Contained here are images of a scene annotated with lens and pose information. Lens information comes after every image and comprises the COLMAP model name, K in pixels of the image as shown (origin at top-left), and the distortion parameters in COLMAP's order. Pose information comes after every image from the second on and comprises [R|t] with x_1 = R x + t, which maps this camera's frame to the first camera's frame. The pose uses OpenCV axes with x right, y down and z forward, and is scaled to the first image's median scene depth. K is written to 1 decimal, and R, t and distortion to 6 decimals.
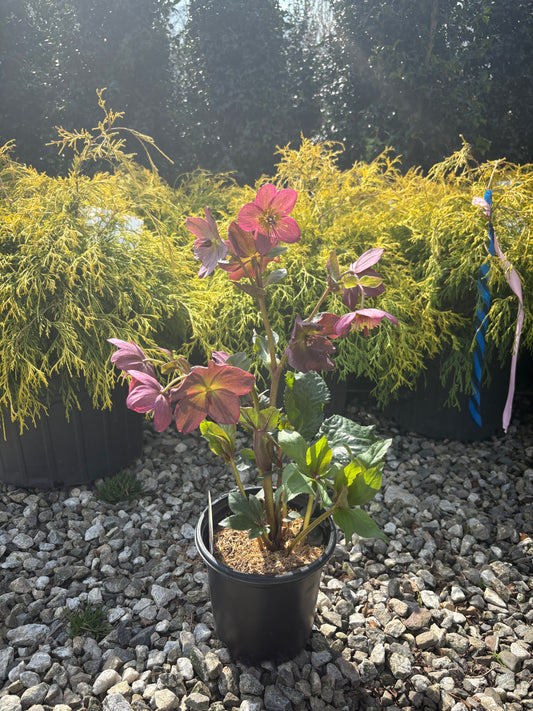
lens RADIAL K [[528.3, 0, 266.5], [0, 528.3, 355.5], [0, 0, 1]] dist [0.000997, -0.003746]
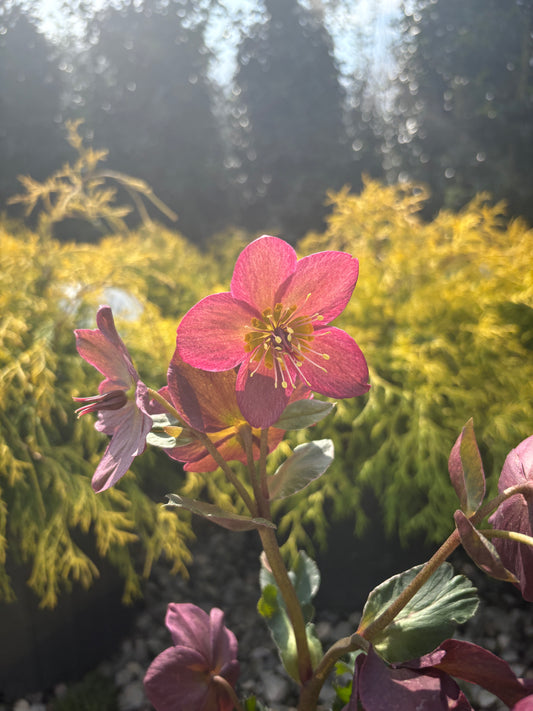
lens RADIAL K [[528.3, 0, 266.5], [0, 528.3, 355.5], [0, 0, 1]] dist [0.000997, -0.003746]
pose [[0.992981, -0.002371, -0.118249, 0.024110], [-0.011117, 0.993502, -0.113274, -0.124744], [0.117749, 0.113794, 0.986502, 0.396703]]
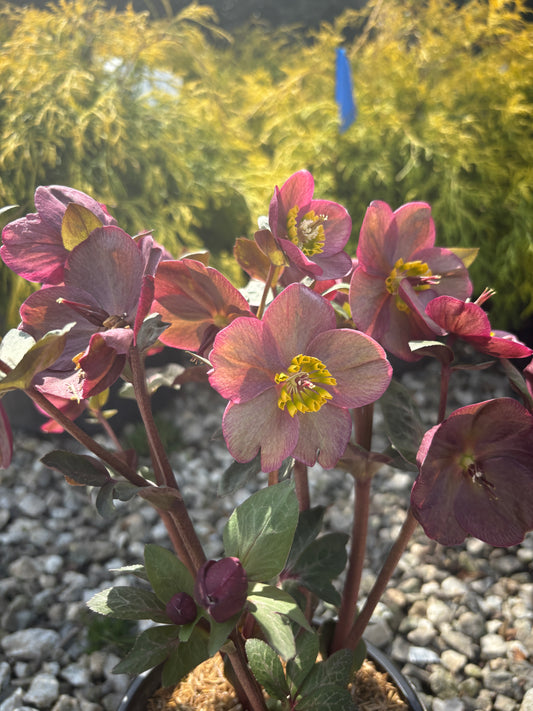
lens RADIAL K [[528.3, 0, 266.5], [0, 528.3, 355.5], [0, 0, 1]] dist [0.000997, -0.003746]
pose [[0.997262, 0.019347, -0.071374, -0.070825], [-0.009807, 0.991246, 0.131666, 0.032817], [0.073297, -0.130605, 0.988721, 0.300827]]
